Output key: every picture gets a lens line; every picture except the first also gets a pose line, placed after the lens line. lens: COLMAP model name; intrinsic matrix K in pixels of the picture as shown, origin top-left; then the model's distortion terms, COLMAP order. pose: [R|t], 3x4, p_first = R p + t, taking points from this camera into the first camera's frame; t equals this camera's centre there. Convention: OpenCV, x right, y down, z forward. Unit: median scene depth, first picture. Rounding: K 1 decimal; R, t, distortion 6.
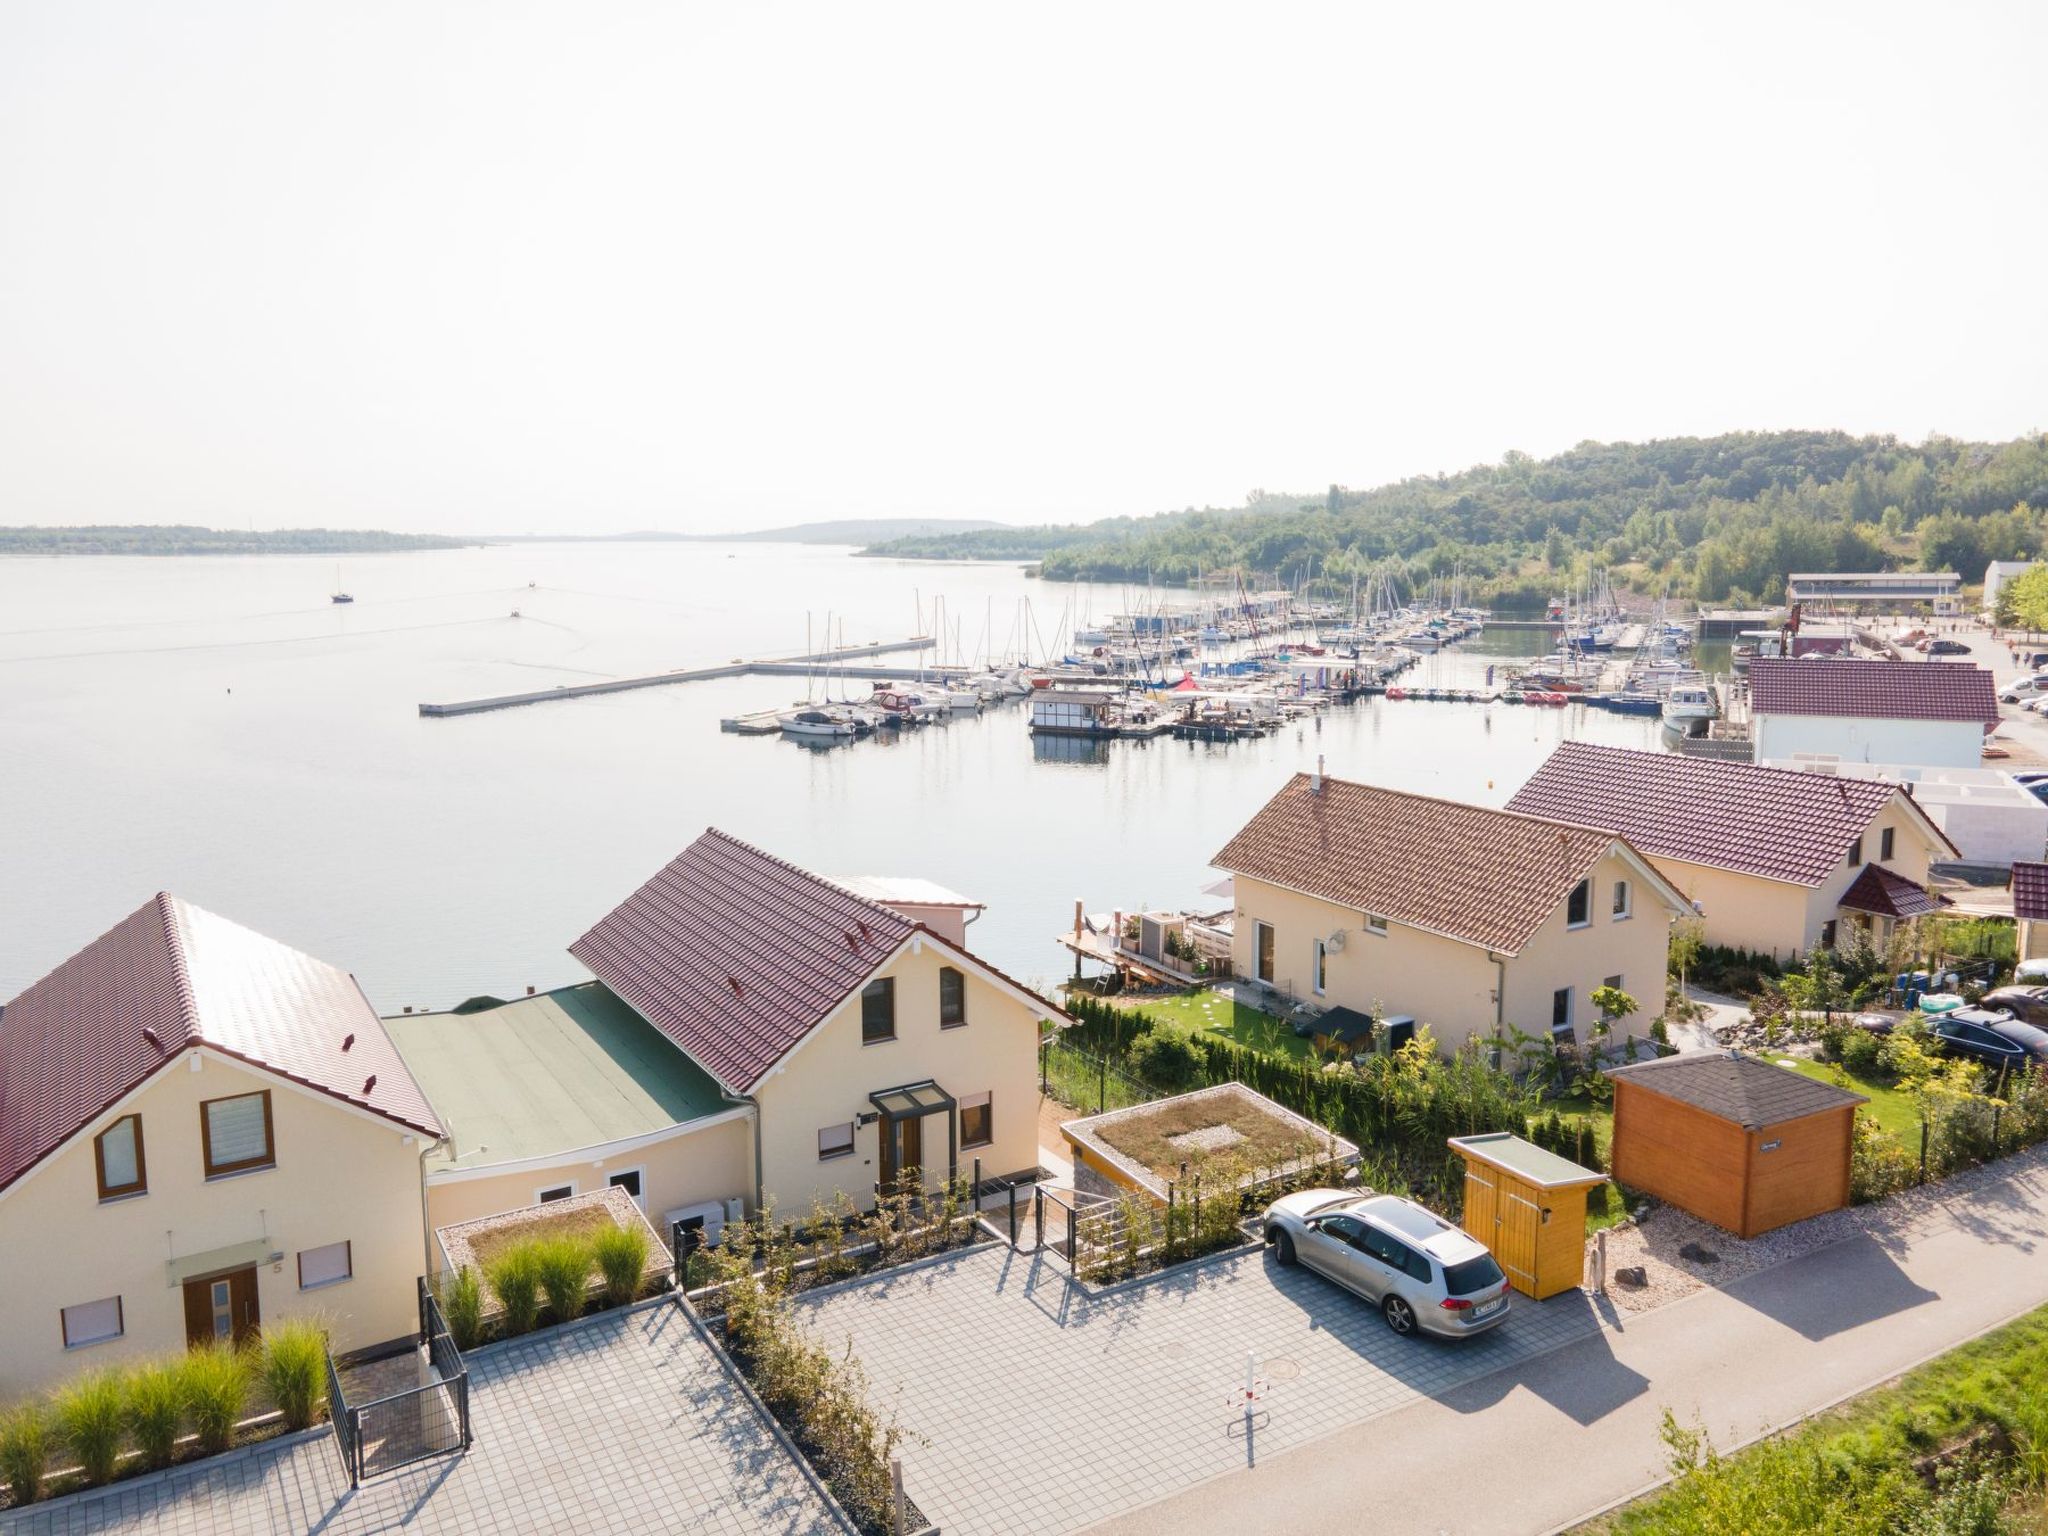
lens RADIAL K [[1510.1, 0, 1022.2], [0, 1510.1, 748.3], [0, 0, 1]] dist [0.000944, 0.081806]
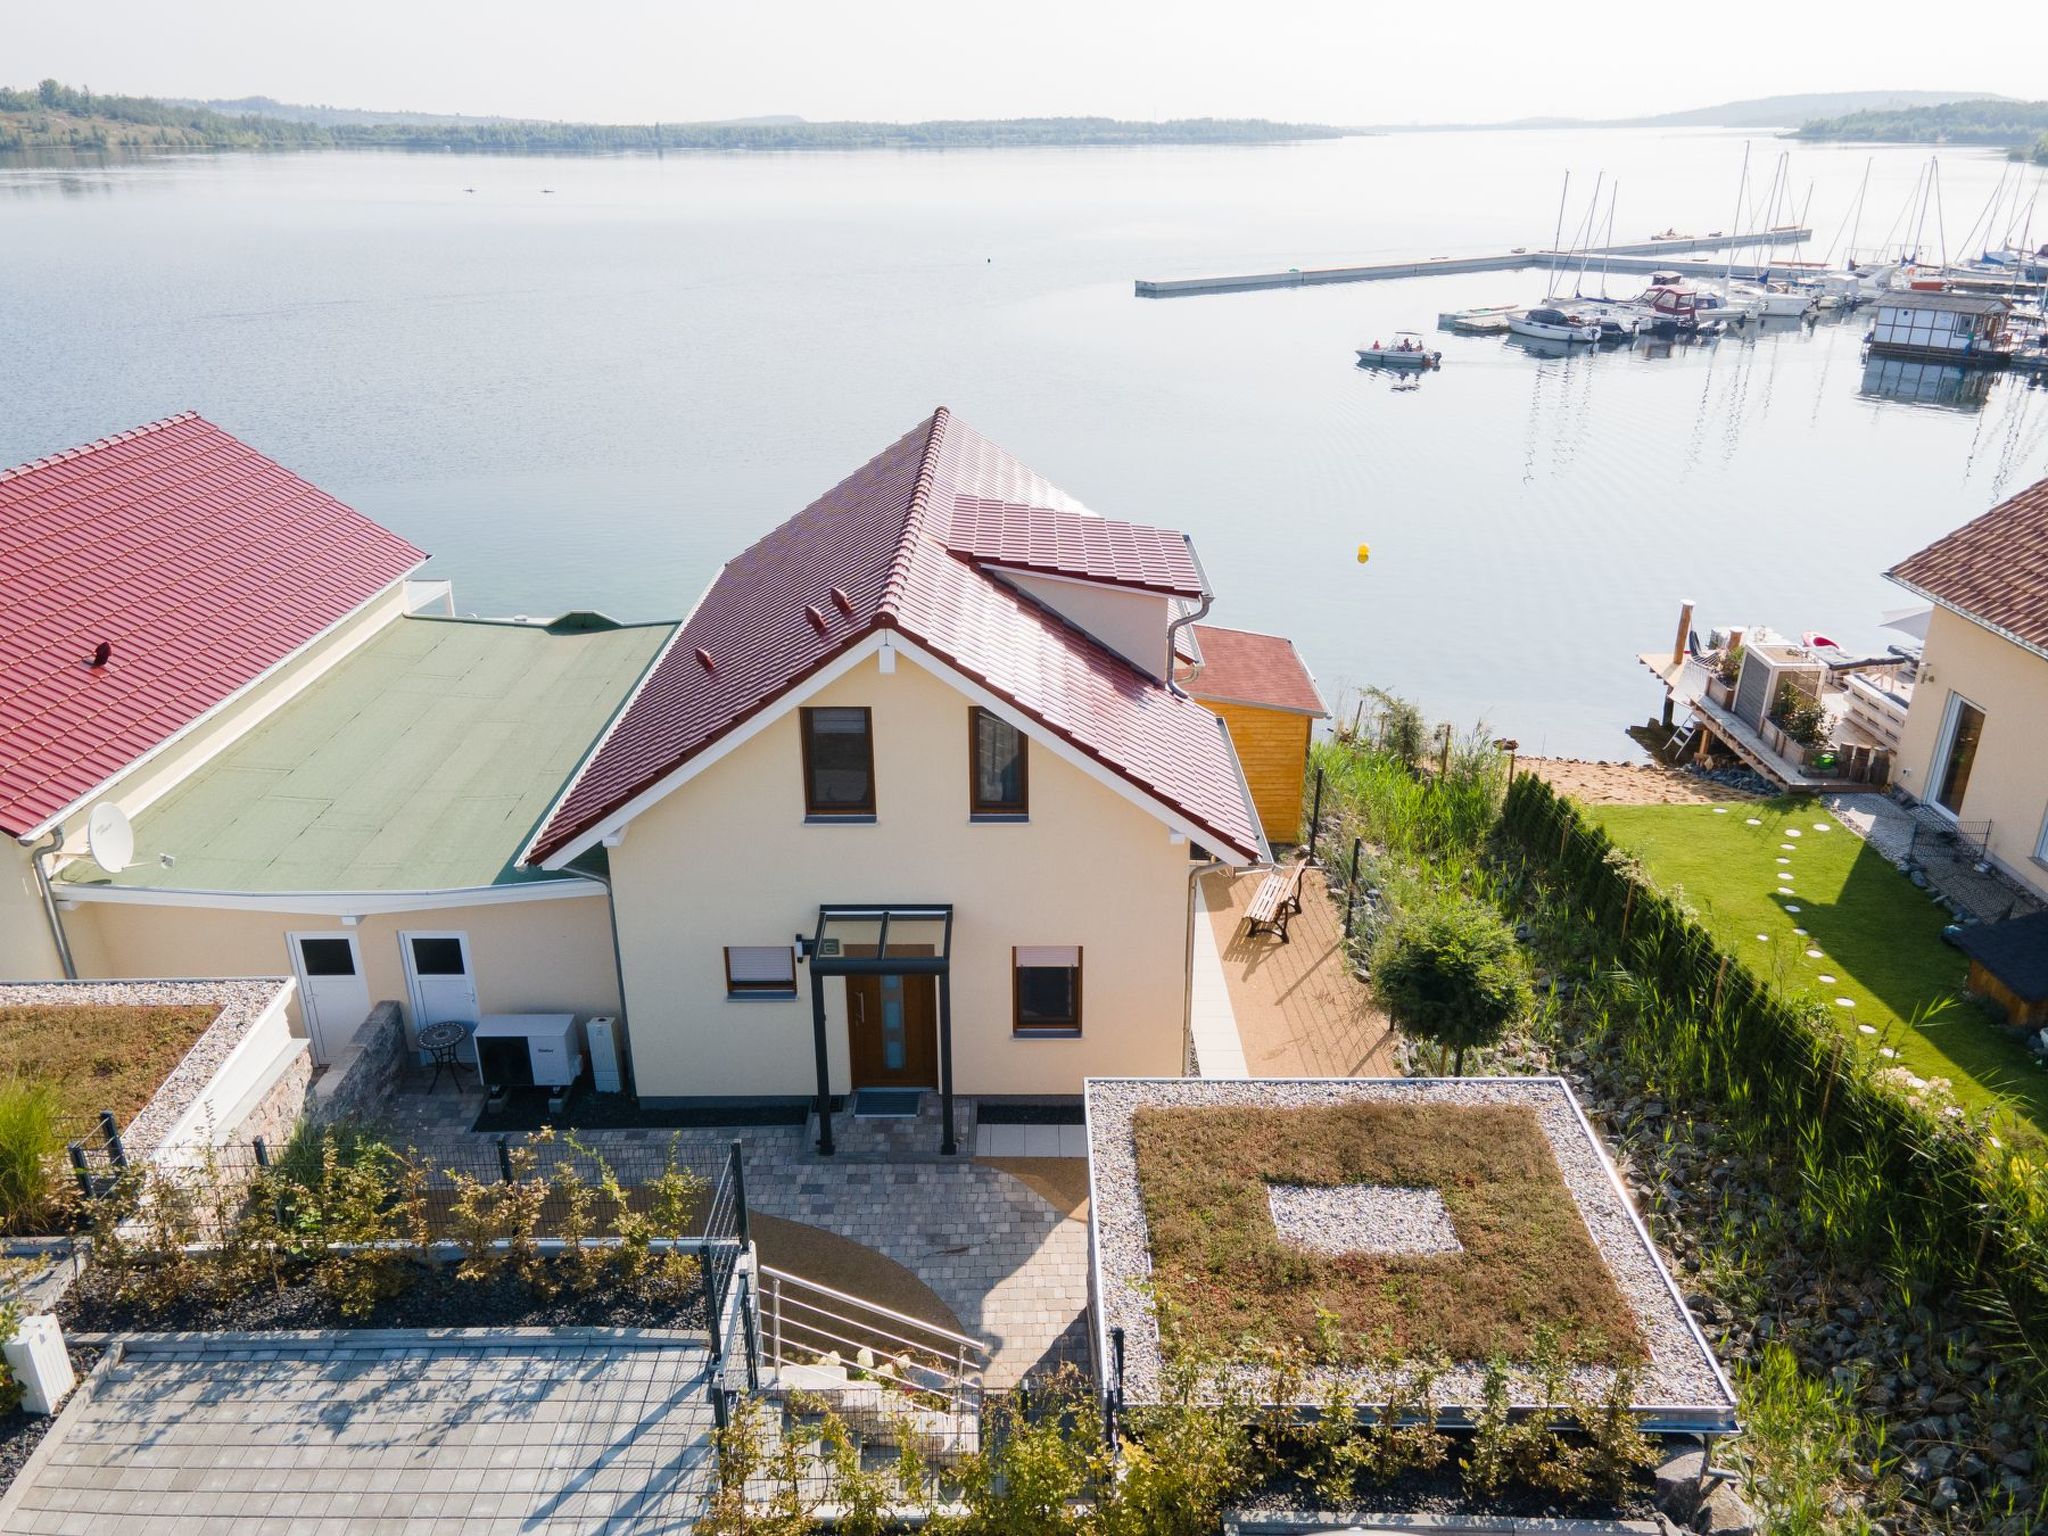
lens RADIAL K [[1481.6, 0, 1029.0], [0, 1481.6, 740.9], [0, 0, 1]] dist [0.054546, -0.001560]
pose [[0.848571, 0.198001, -0.490635, 0.056897], [-0.072214, 0.962000, 0.263329, 0.006340], [0.524130, -0.188022, 0.830624, 0.160313]]
